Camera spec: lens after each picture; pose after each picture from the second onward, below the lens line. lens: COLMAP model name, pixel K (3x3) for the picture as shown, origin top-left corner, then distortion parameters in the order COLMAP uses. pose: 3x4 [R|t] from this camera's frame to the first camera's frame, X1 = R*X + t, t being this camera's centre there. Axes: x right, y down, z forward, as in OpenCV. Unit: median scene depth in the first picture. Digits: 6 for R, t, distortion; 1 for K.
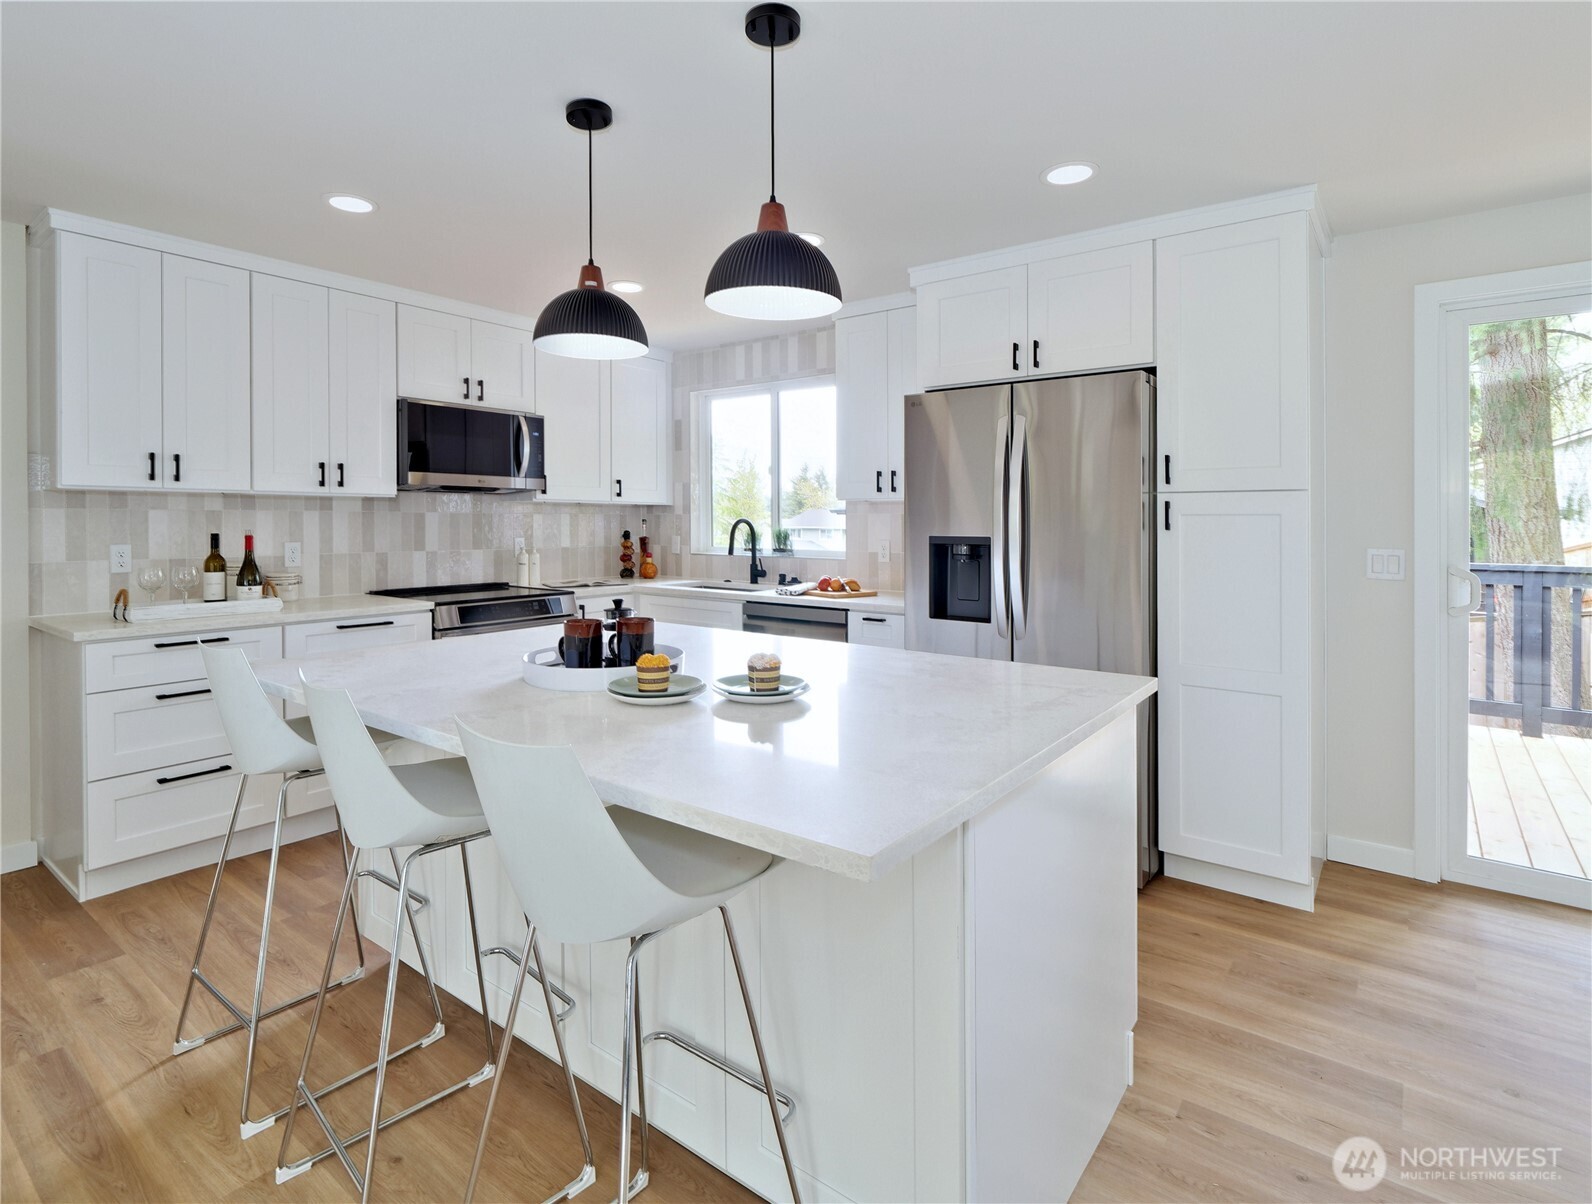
lens RADIAL K [[831.7, 0, 769.1], [0, 831.7, 522.2], [0, 0, 1]] dist [0.008031, -0.003745]
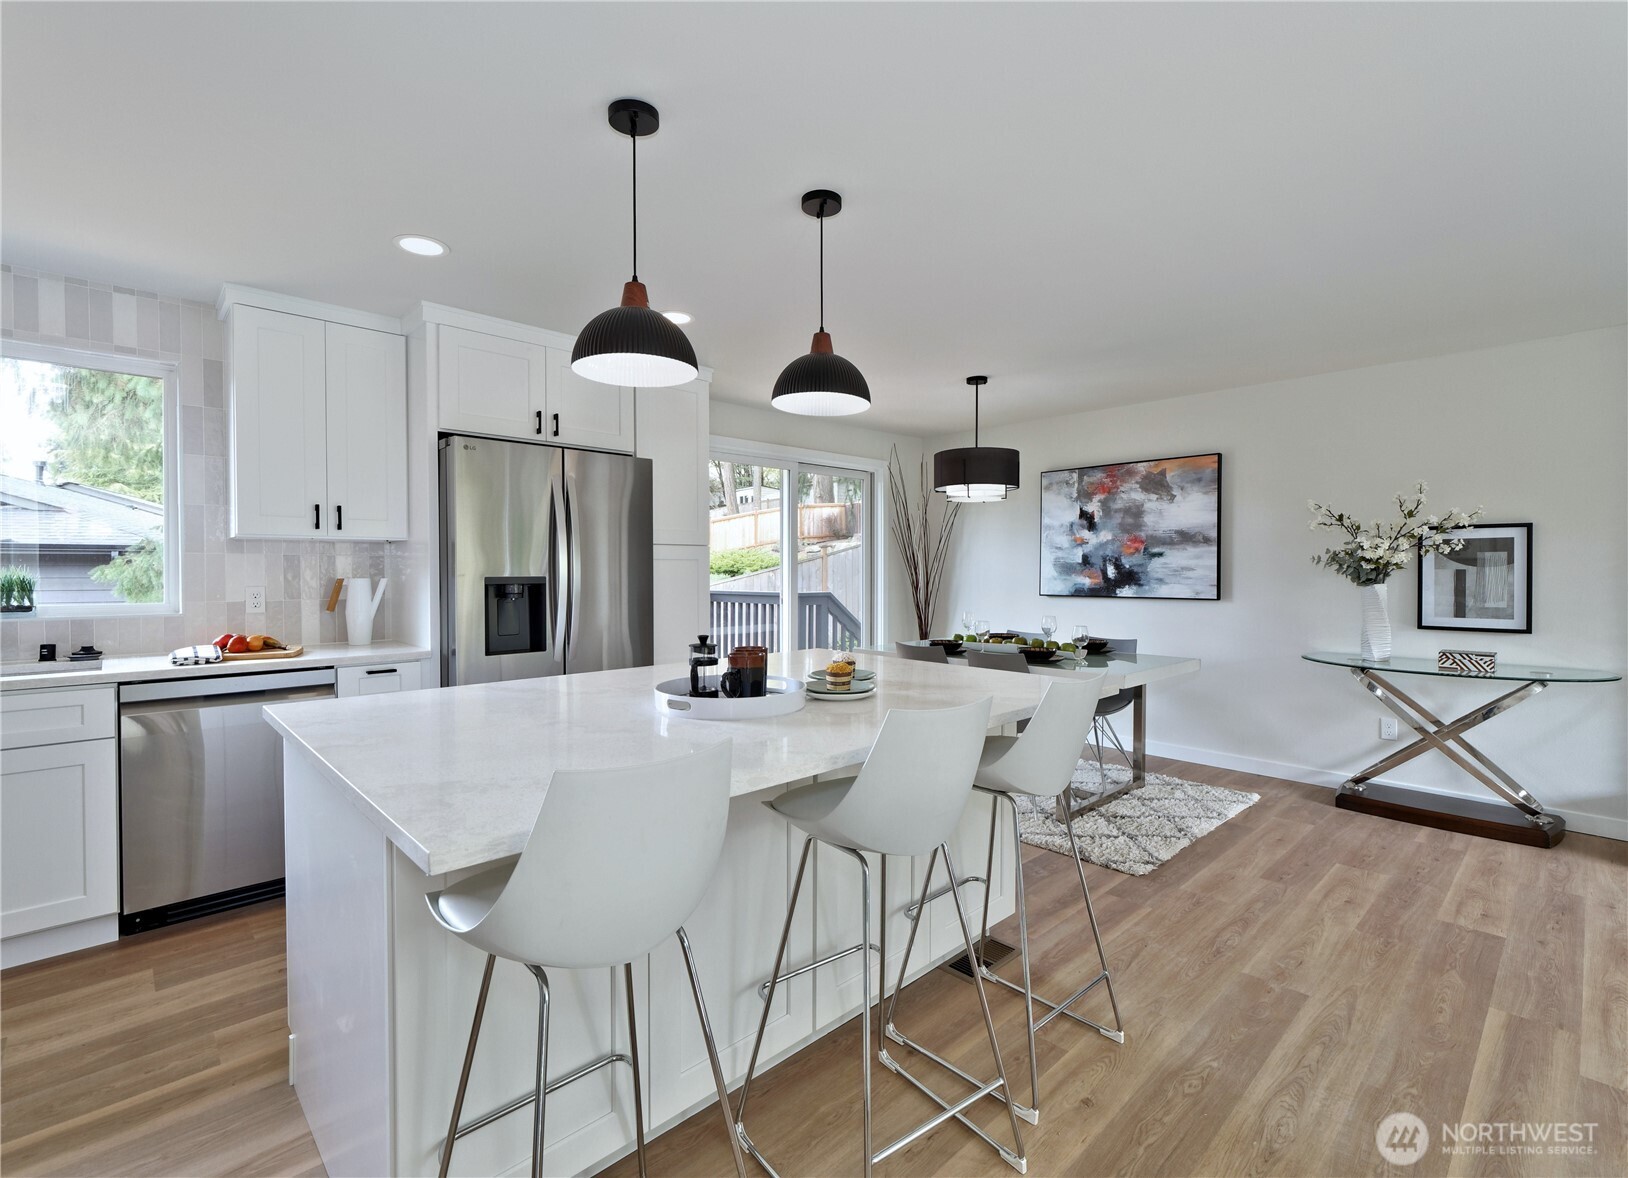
lens RADIAL K [[741.2, 0, 820.3], [0, 741.2, 577.6], [0, 0, 1]] dist [-0.002179, -0.000012]
pose [[0.129639, -0.012557, 0.991482, -0.644573], [0.001675, 0.999921, 0.012445, 0.005743], [-0.991560, 0.000047, 0.129650, 0.444226]]
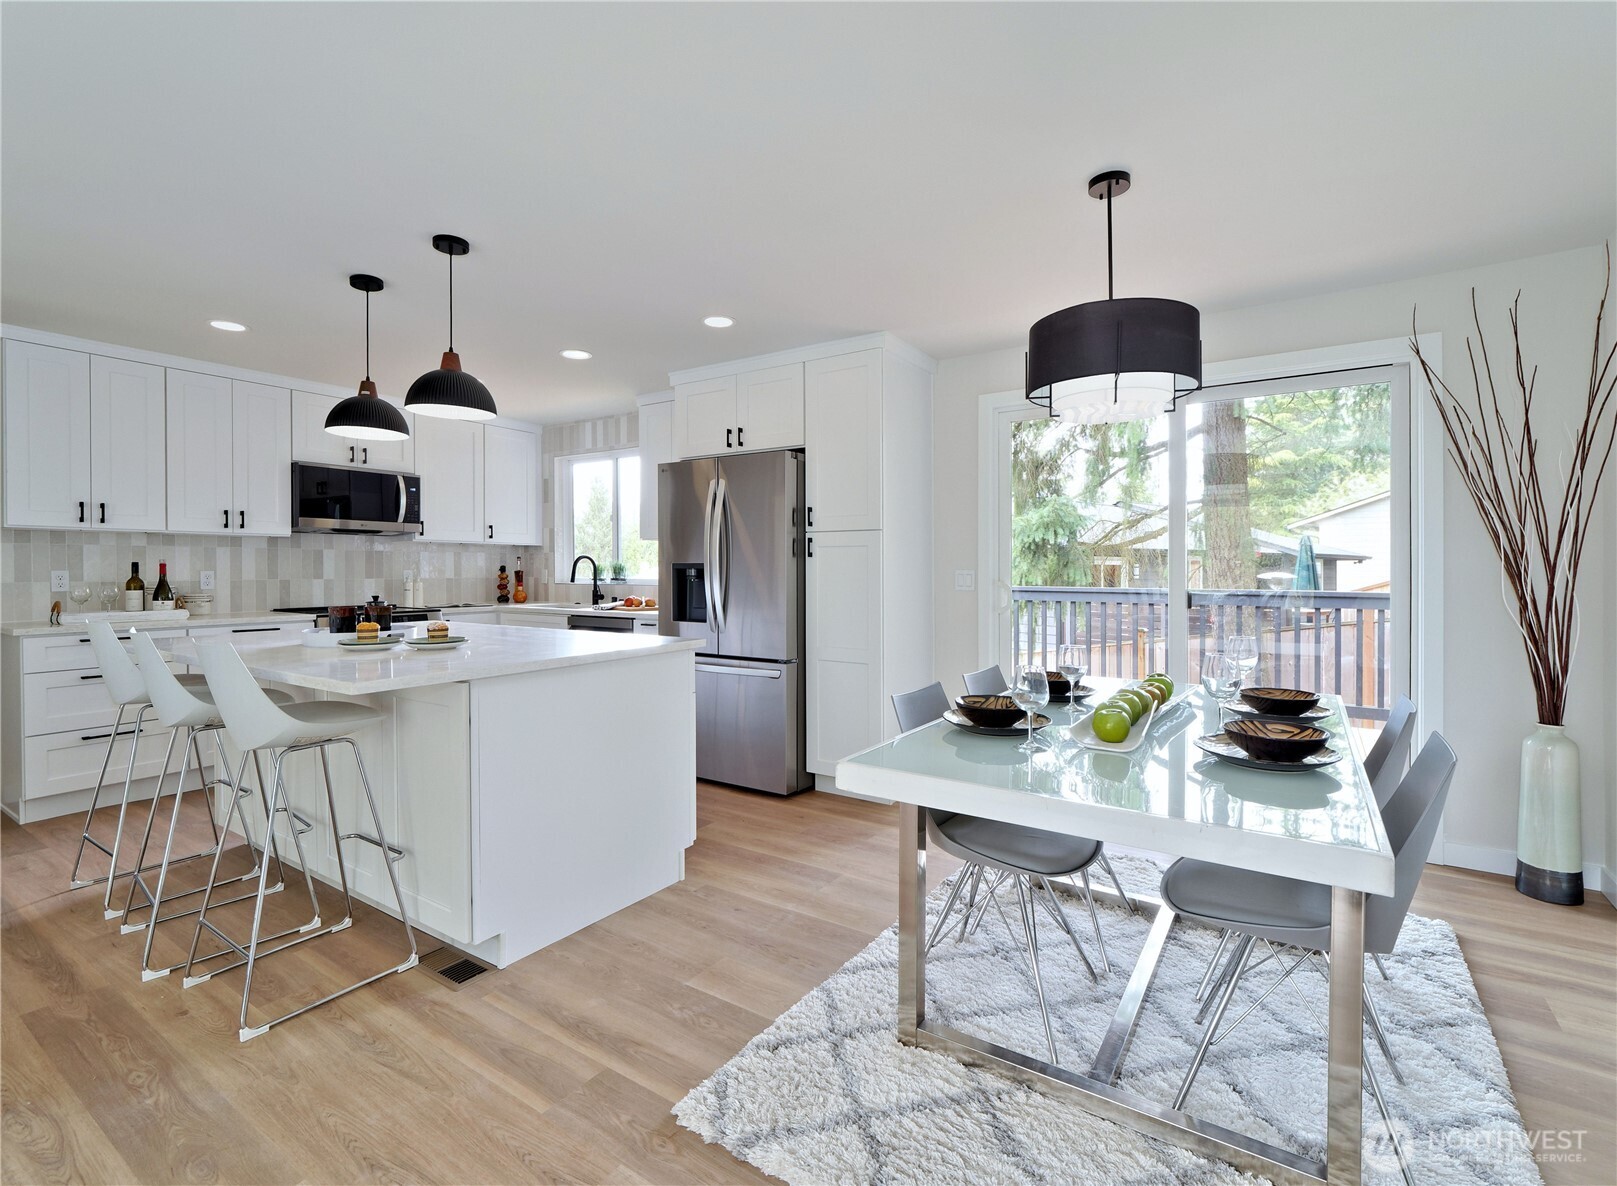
lens RADIAL K [[756.2, 0, 813.2], [0, 756.2, 569.1], [0, 0, 1]] dist [0.000703, 0.000476]
pose [[0.996710, -0.002233, 0.081015, 0.314892], [0.002375, 0.999996, -0.001652, 0.028345], [-0.081011, 0.001839, 0.996711, -0.295106]]
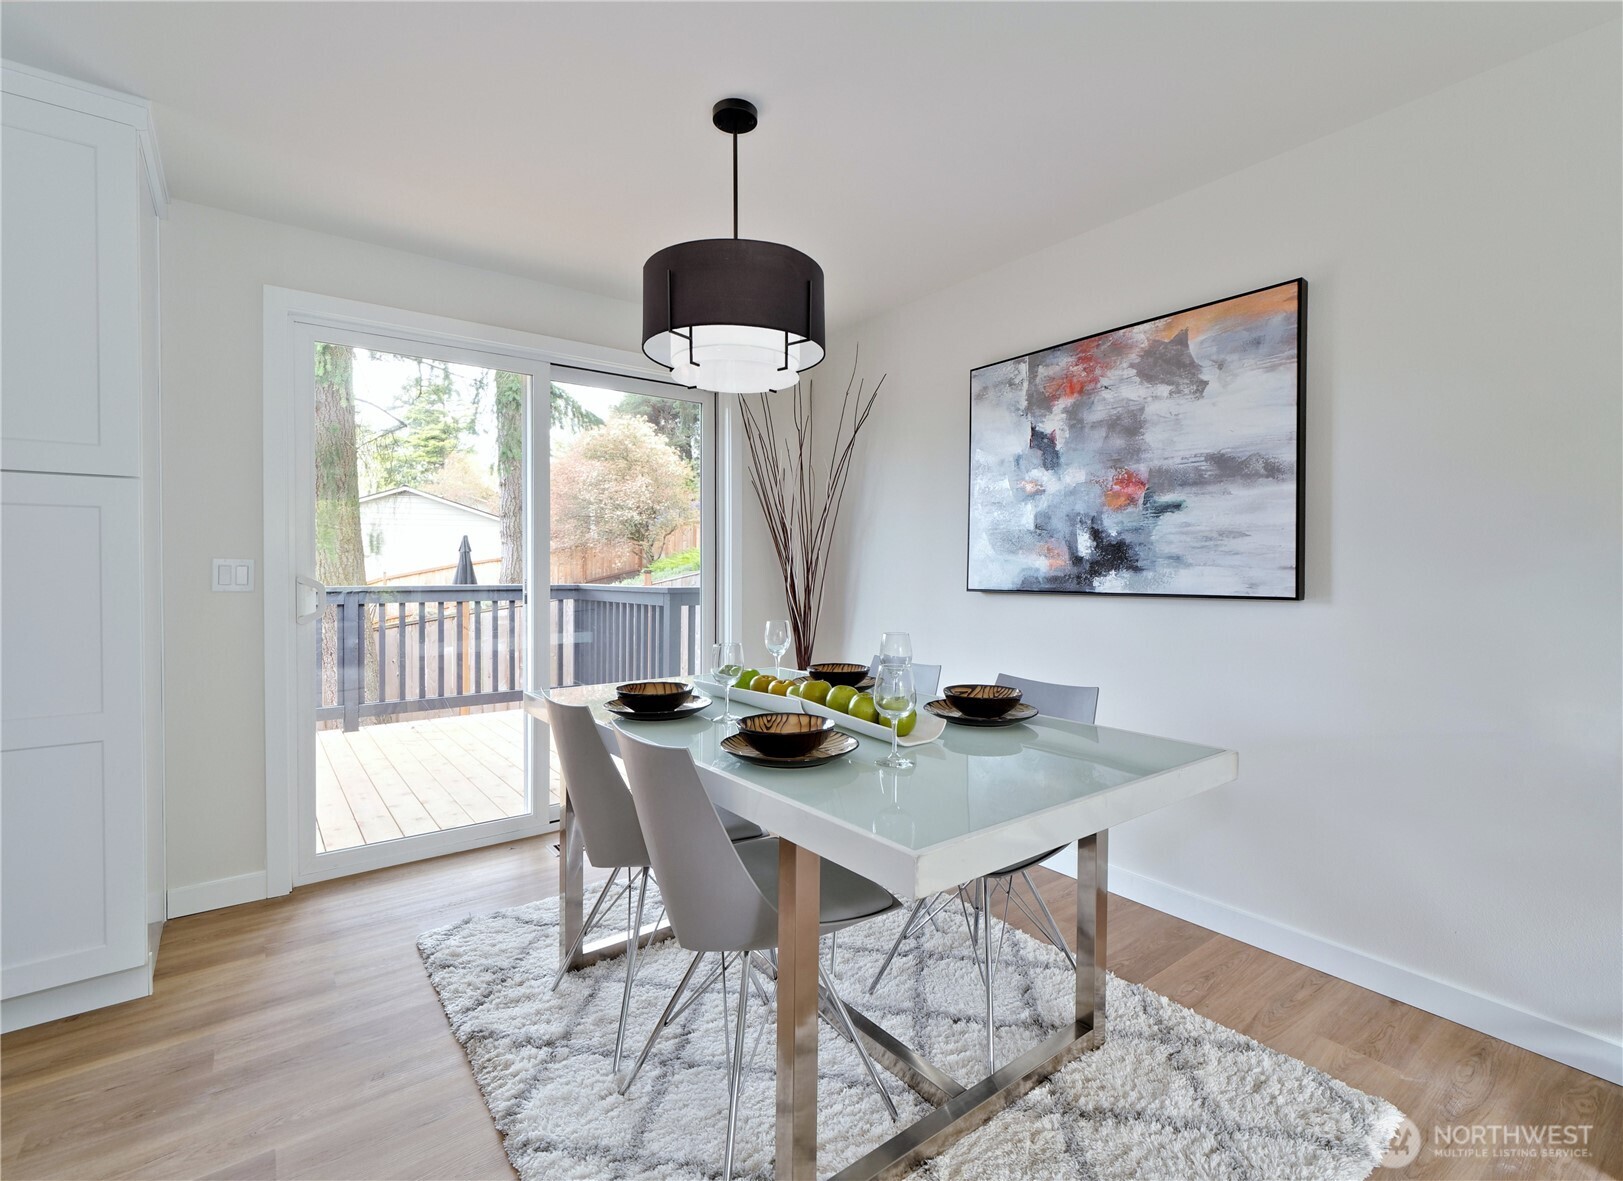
lens RADIAL K [[738.9, 0, 830.7], [0, 738.9, 575.1], [0, 0, 1]] dist [-0.002179, -0.000012]
pose [[0.231419, -0.007138, 0.972828, 0.082331], [-0.000722, 0.999972, 0.007508, 0.038551], [-0.972854, -0.002440, 0.231407, 0.144140]]
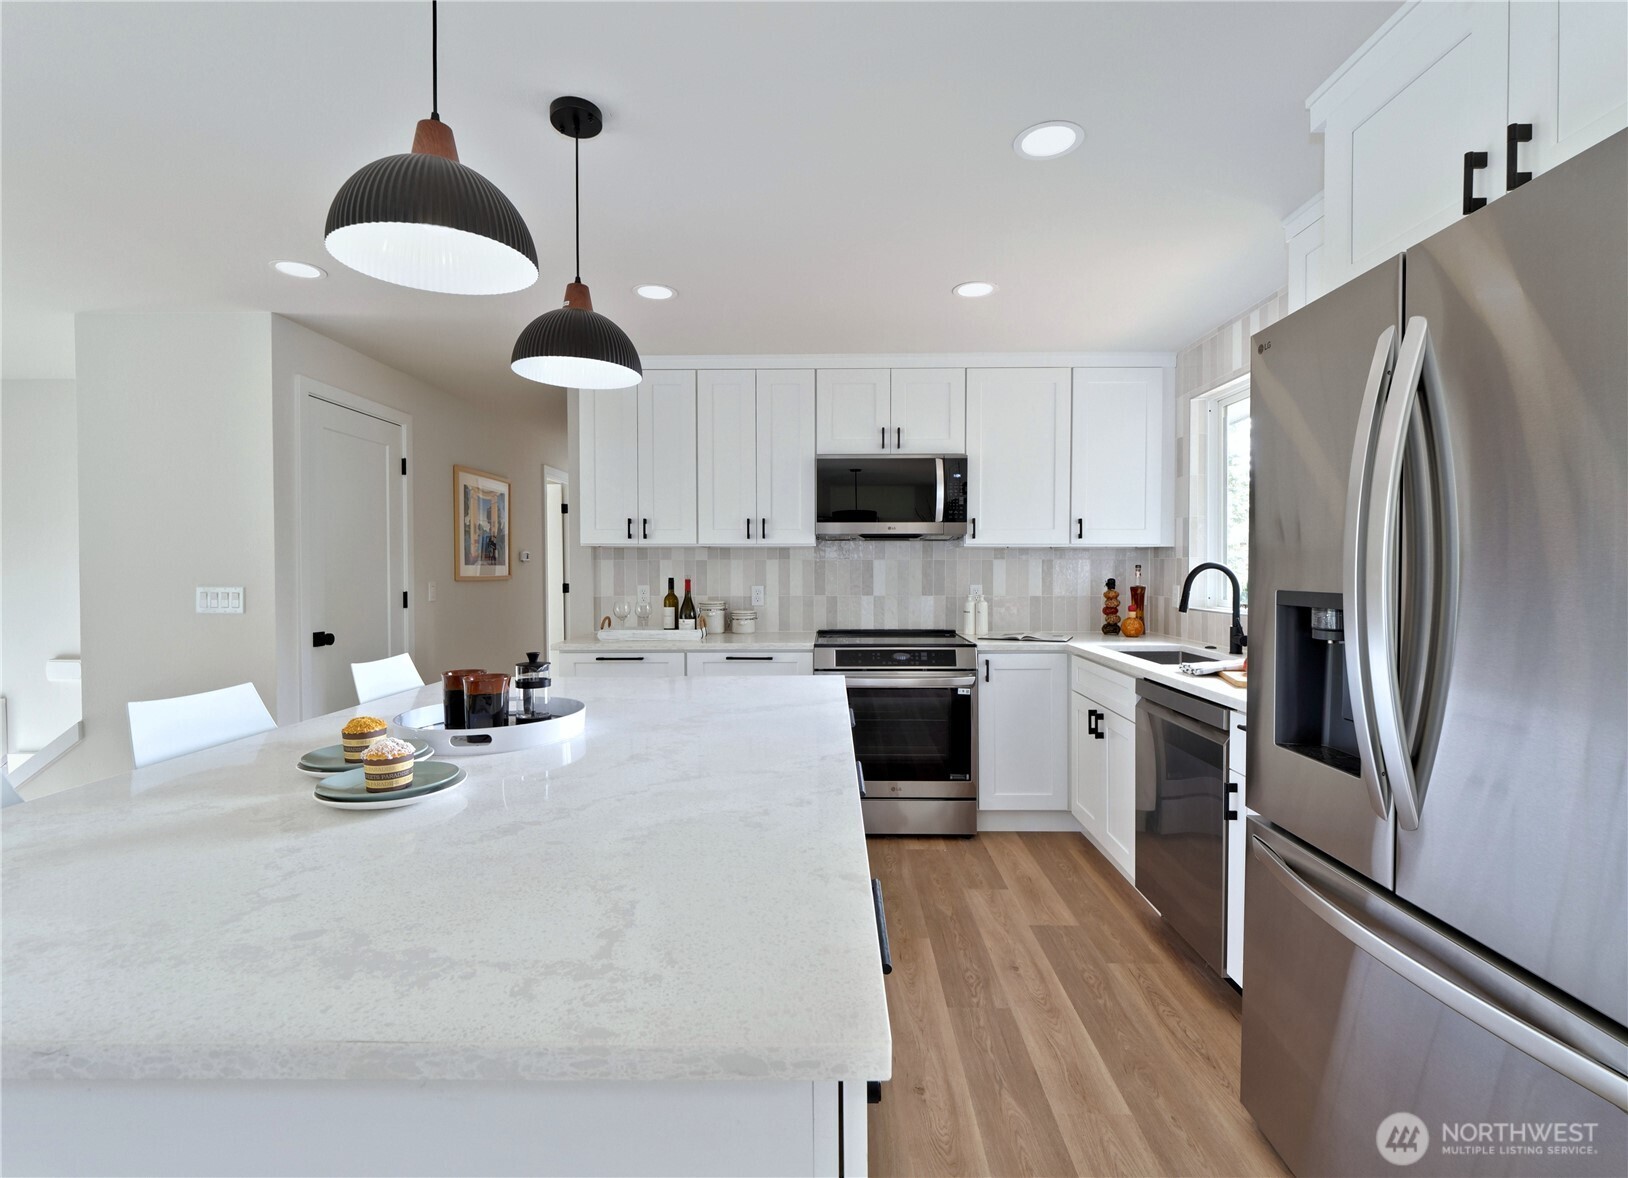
lens RADIAL K [[741.2, 0, 803.9], [0, 741.2, 583.1], [0, 0, 1]] dist [-0.002179, -0.000012]
pose [[0.588375, 0.013023, -0.808483, 0.380718], [0.001553, 0.999850, 0.017236, 0.002190], [0.808586, -0.011397, 0.588267, 0.459072]]
